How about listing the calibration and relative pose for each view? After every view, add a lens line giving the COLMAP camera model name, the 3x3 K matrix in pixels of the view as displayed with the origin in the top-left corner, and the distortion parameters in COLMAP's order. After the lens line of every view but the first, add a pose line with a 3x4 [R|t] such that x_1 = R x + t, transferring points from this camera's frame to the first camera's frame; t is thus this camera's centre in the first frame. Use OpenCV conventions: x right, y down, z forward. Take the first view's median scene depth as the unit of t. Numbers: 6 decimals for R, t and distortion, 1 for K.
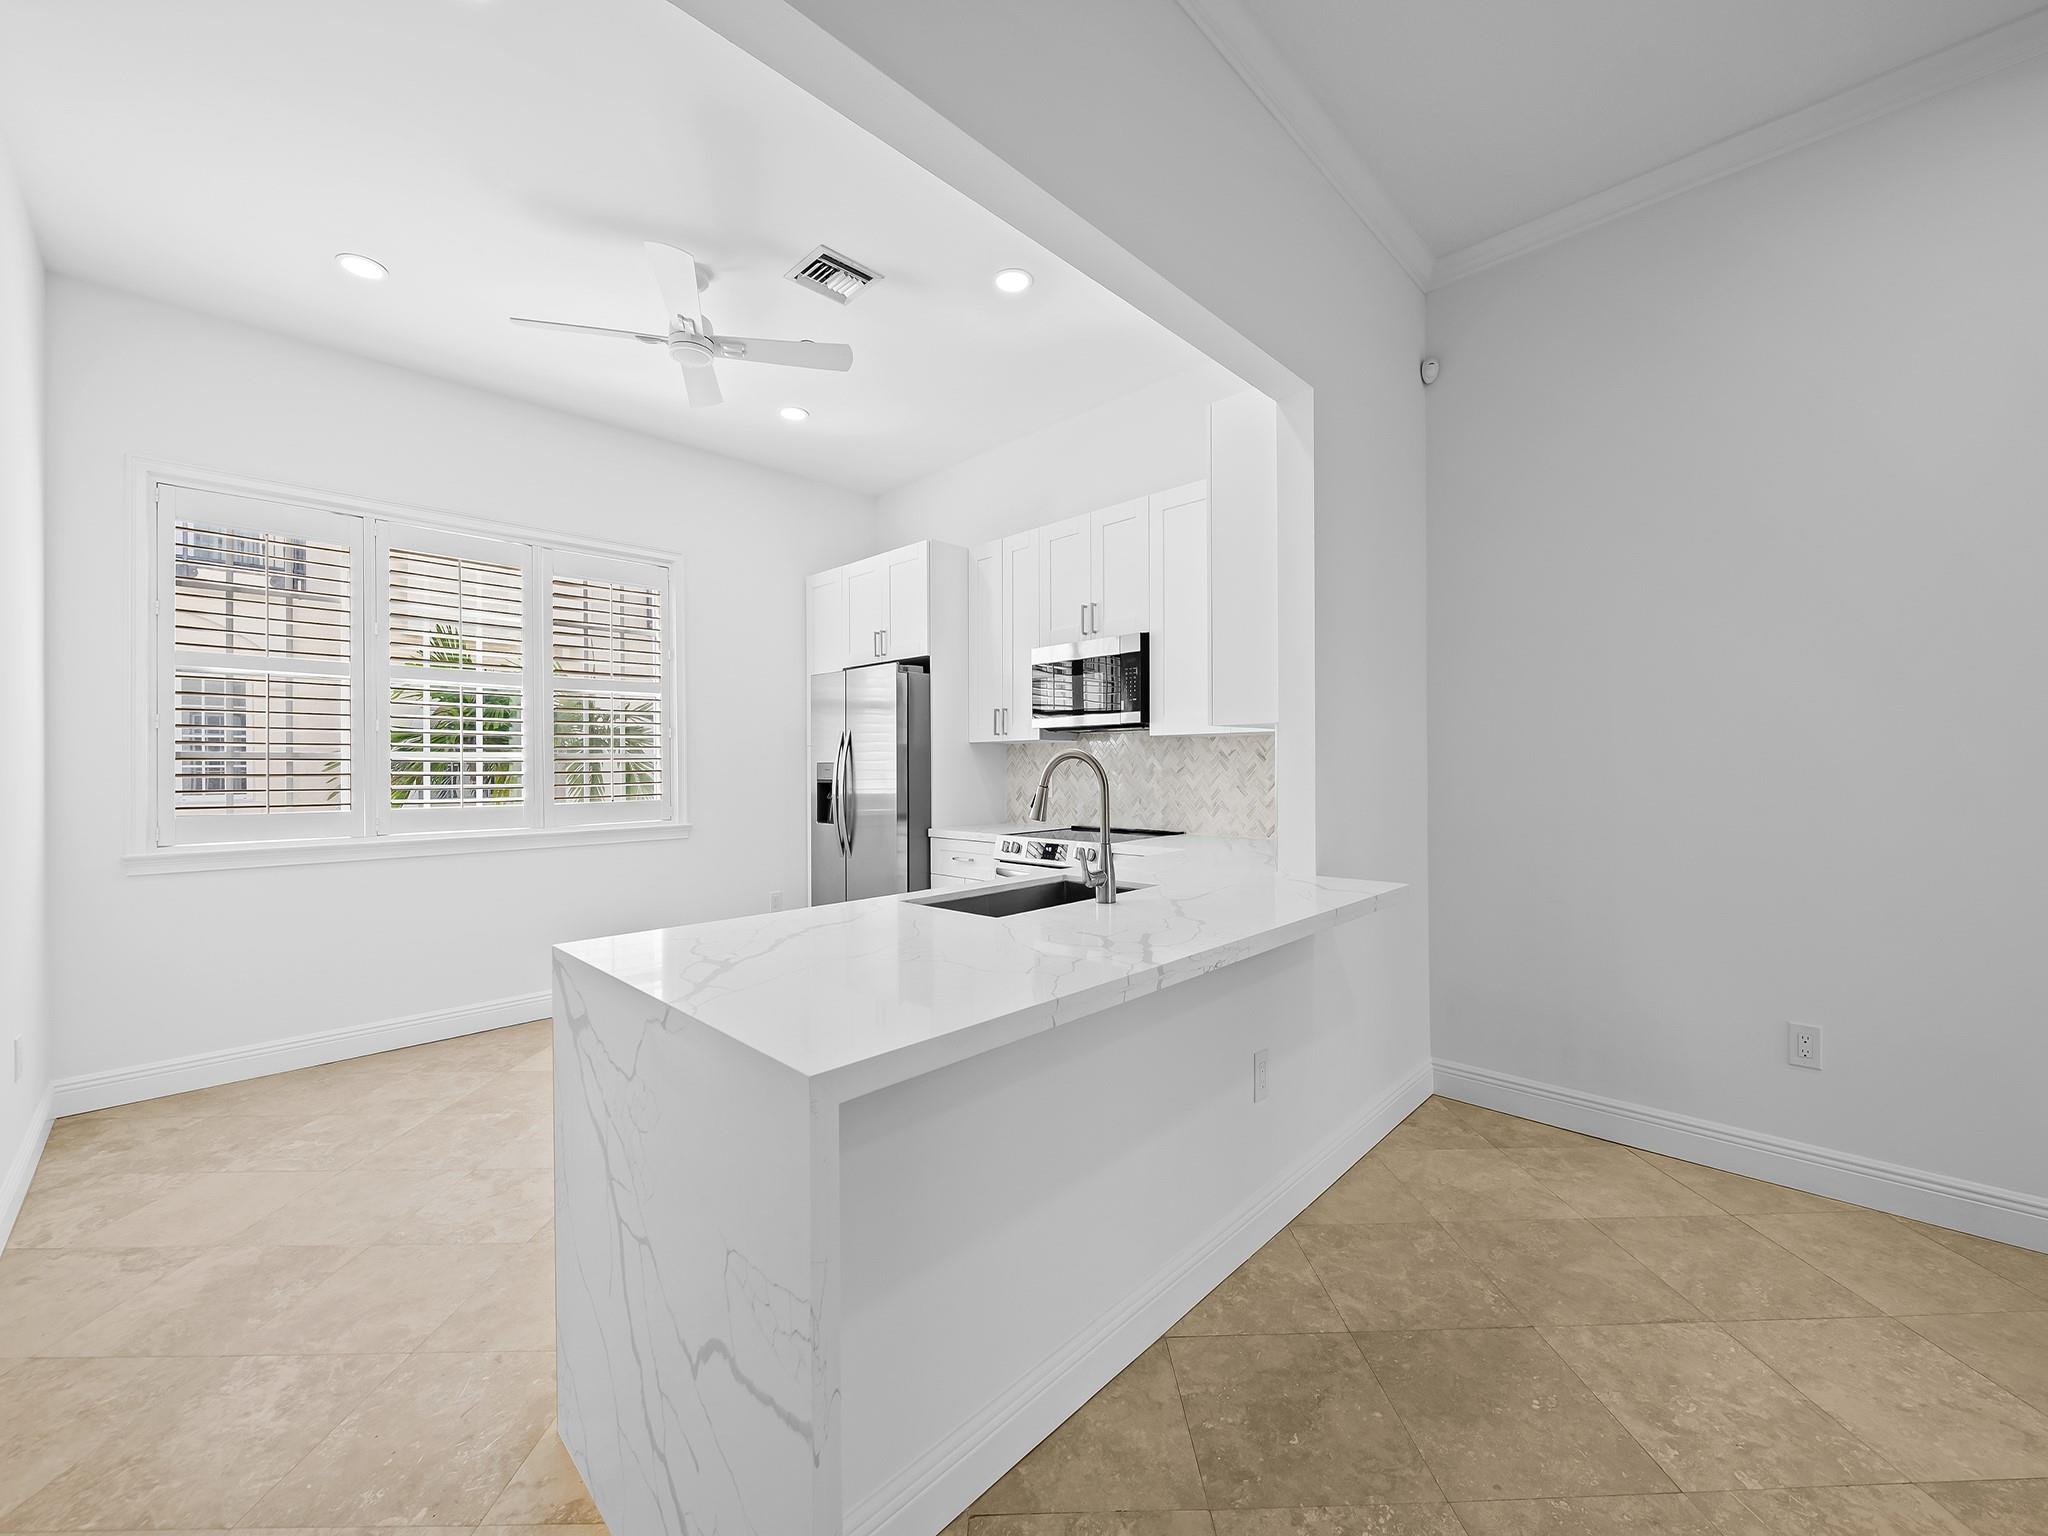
lens RADIAL K [[809.6, 0, 1034.7], [0, 809.6, 766.1], [0, 0, 1]] dist [-0.000463, -0.000686]
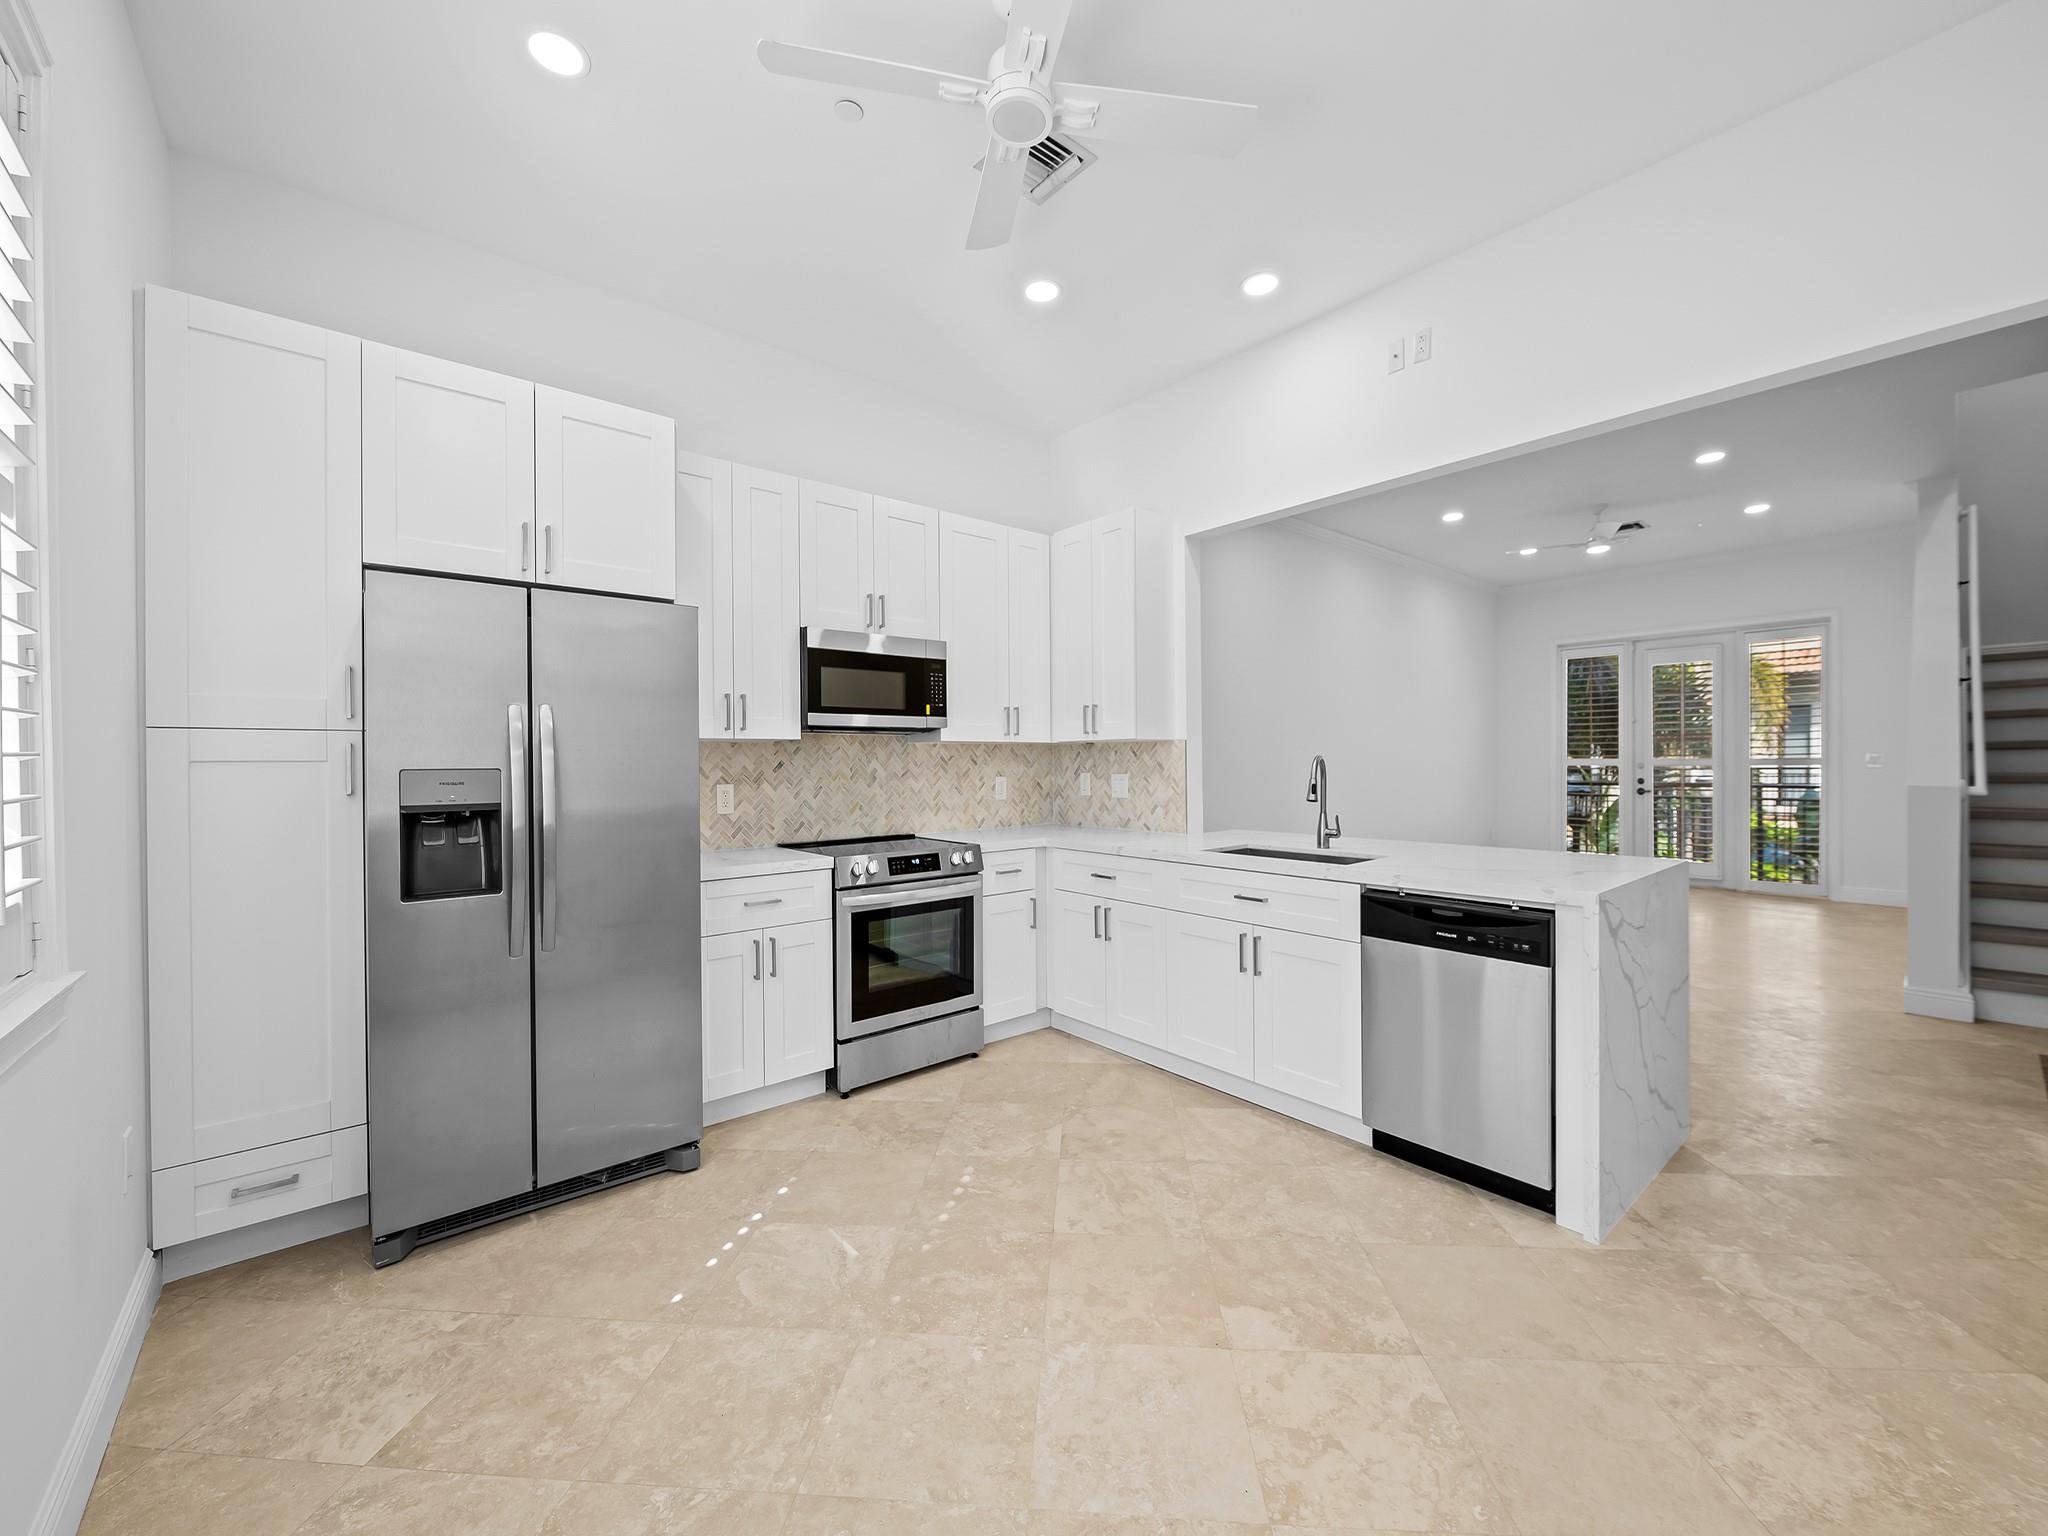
lens RADIAL K [[809.6, 0, 1034.7], [0, 809.6, 766.1], [0, 0, 1]] dist [-0.000463, -0.000686]
pose [[0.090551, 0.001394, 0.995891, -0.857472], [0.011880, 0.999926, -0.002480, -0.000983], [-0.995821, 0.012055, 0.090528, 0.762323]]
